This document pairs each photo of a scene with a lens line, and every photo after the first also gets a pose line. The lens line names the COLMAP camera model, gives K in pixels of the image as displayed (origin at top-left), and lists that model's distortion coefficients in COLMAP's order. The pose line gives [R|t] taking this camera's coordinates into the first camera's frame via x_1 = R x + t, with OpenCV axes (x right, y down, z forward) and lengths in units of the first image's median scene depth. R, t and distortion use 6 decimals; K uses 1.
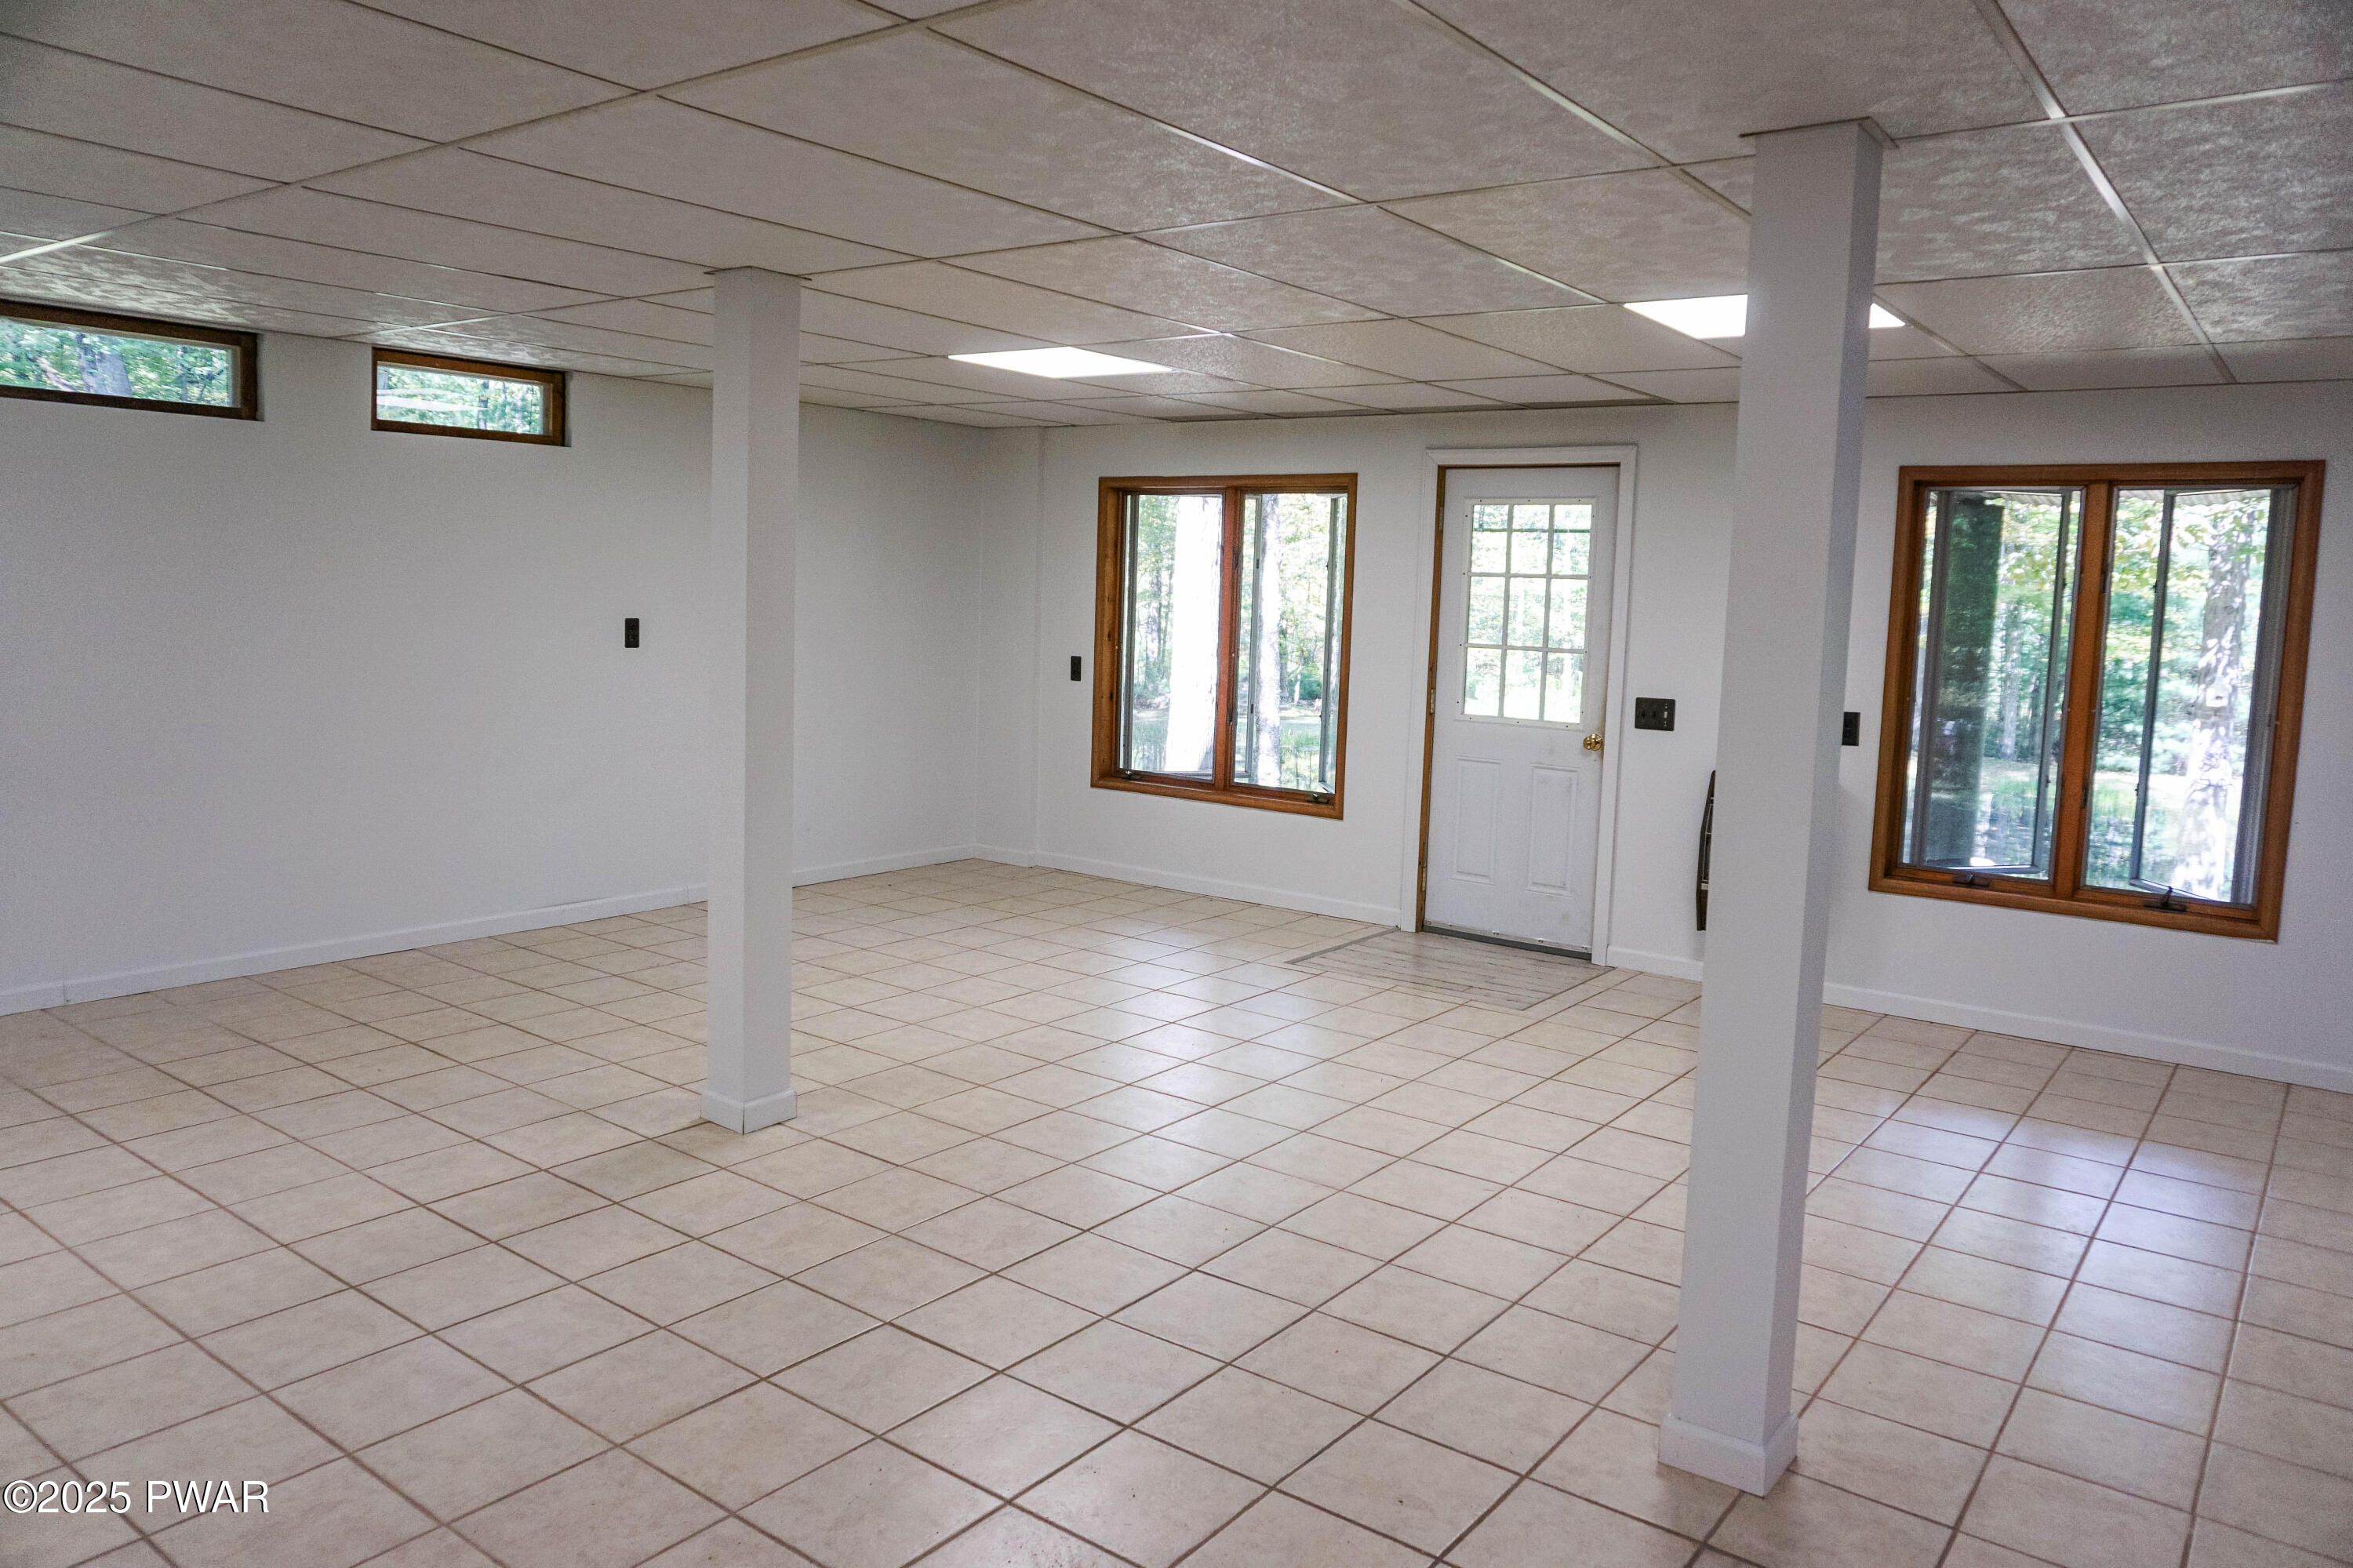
lens RADIAL K [[1608.7, 0, 1144.9], [0, 1608.7, 763.7], [0, 0, 1]] dist [-0.051833, 0.045329]
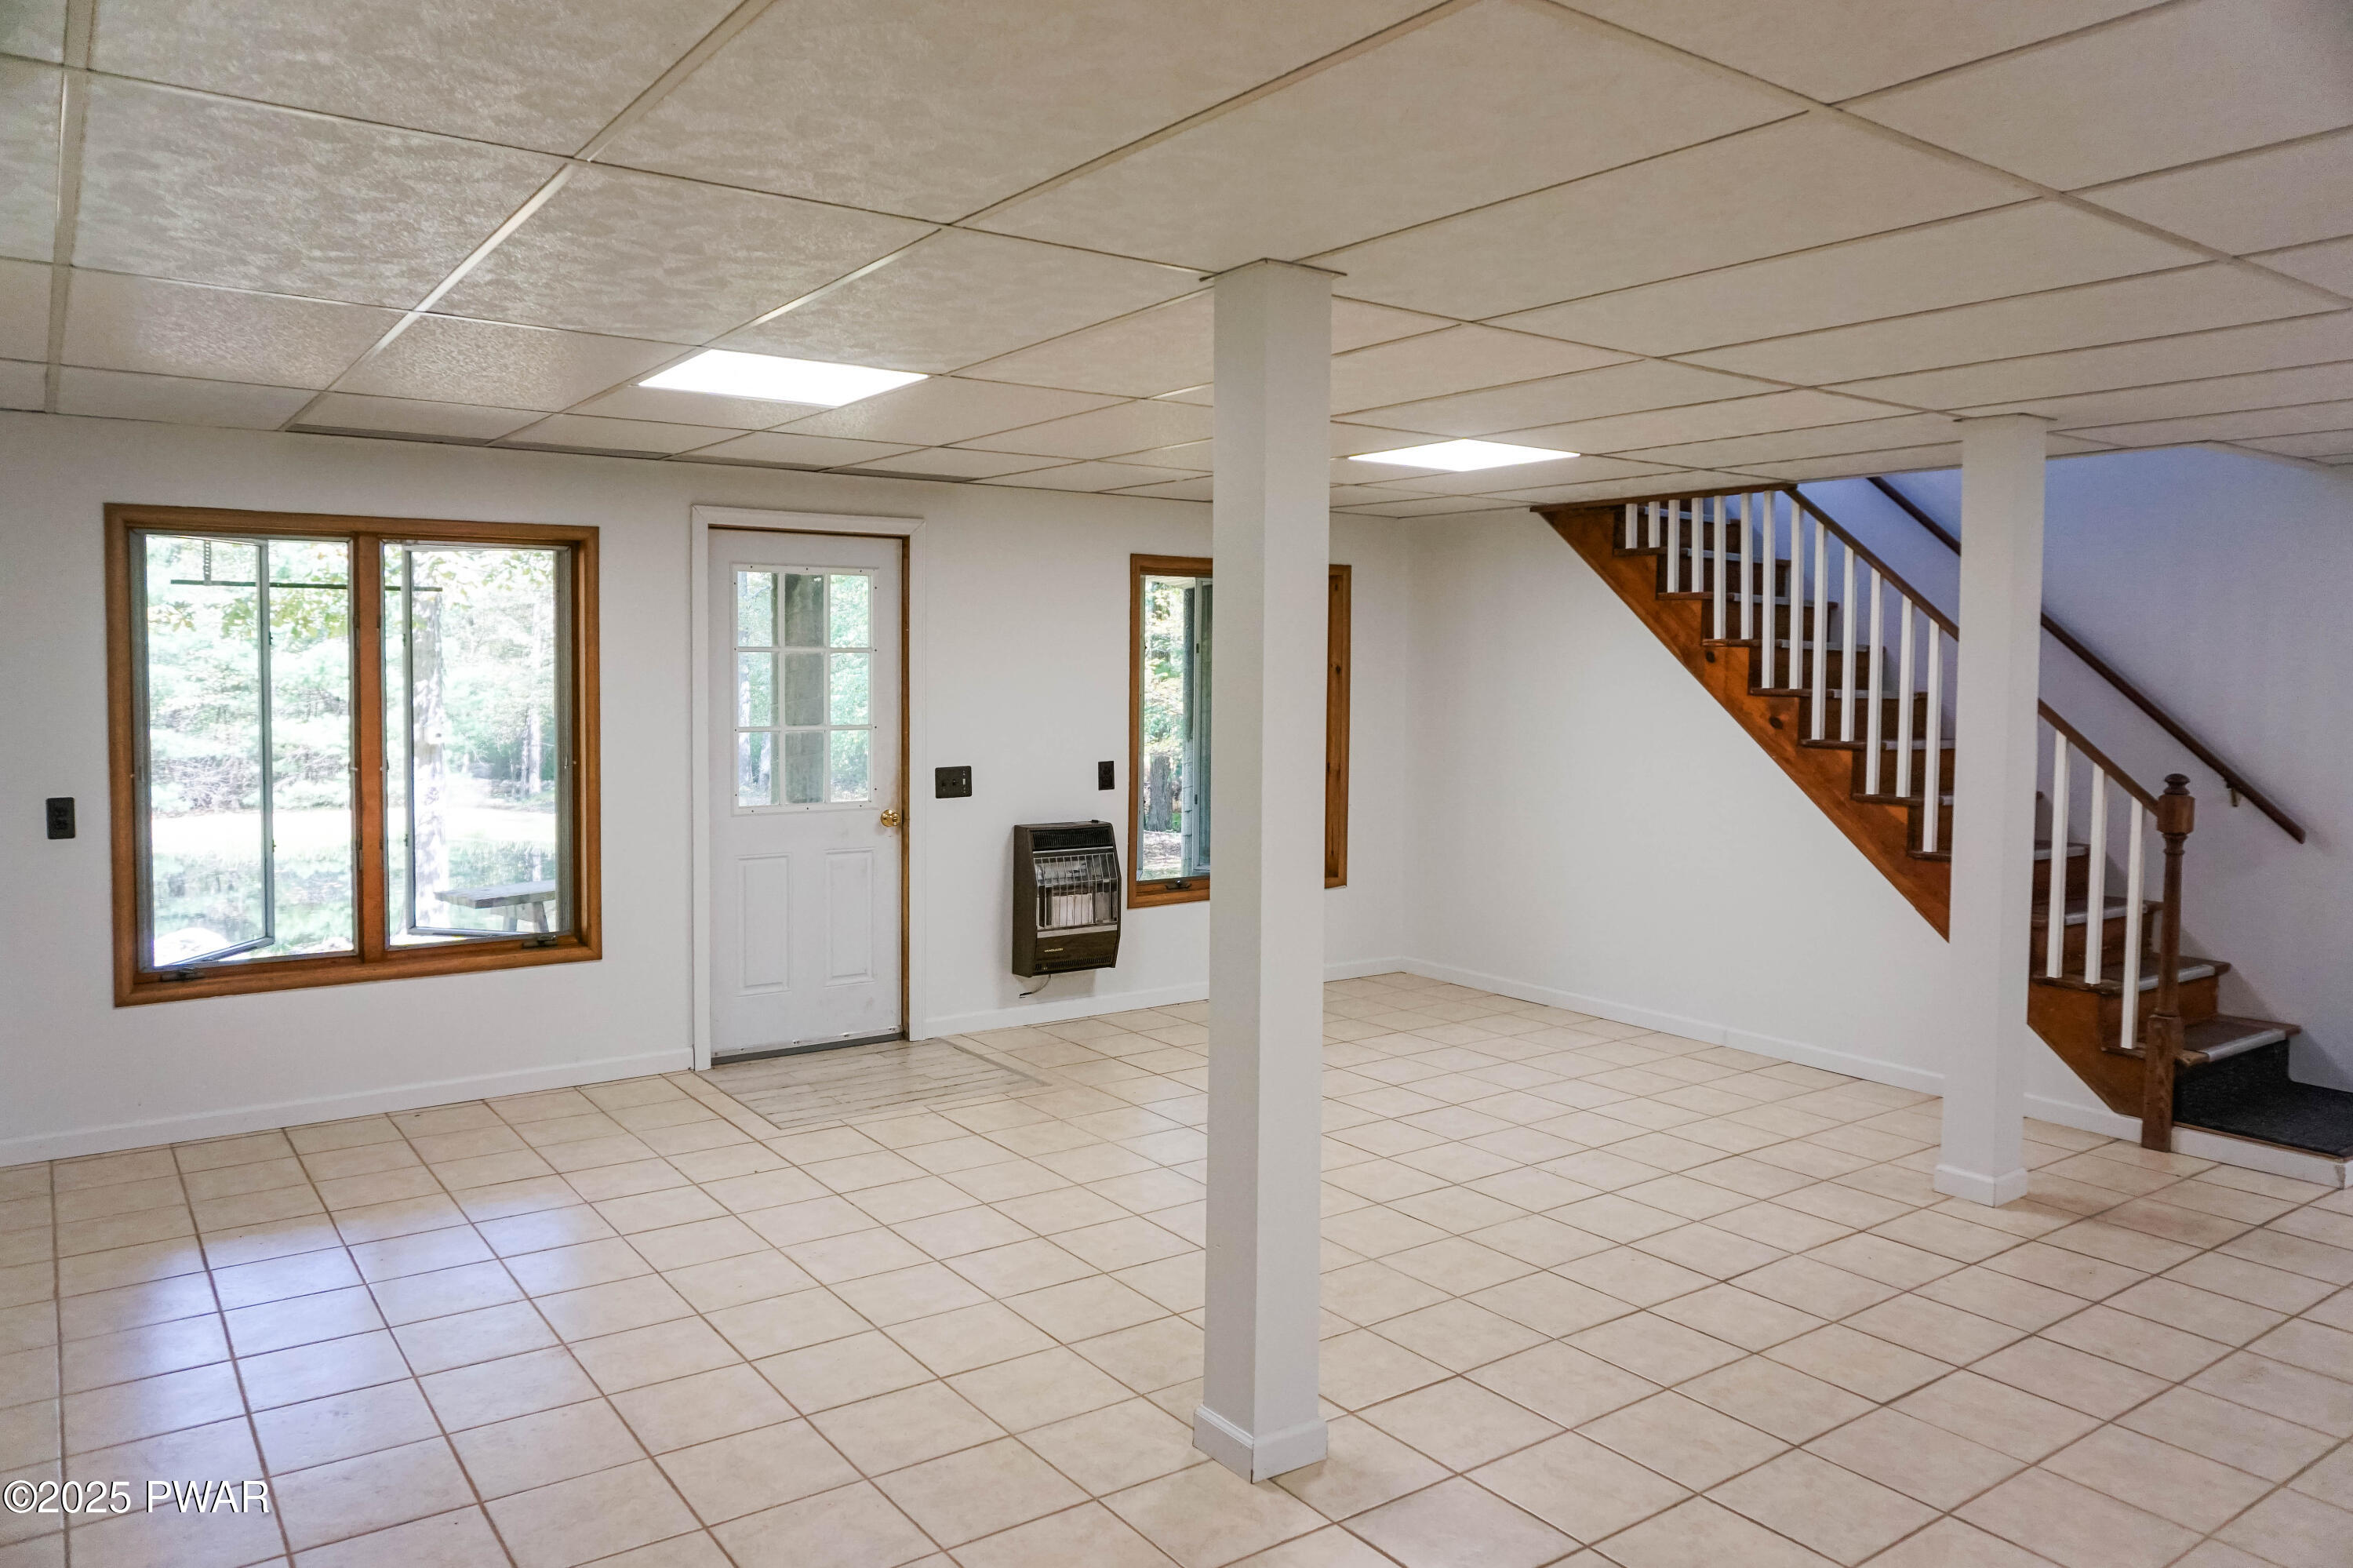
lens RADIAL K [[1636.8, 0, 1183.3], [0, 1636.8, 751.7], [0, 0, 1]] dist [-0.059319, 0.045983]
pose [[0.289643, -0.080420, 0.953750, -0.634752], [0.111487, 0.992516, 0.049831, -0.086295], [-0.950620, 0.091897, 0.296441, 0.550983]]
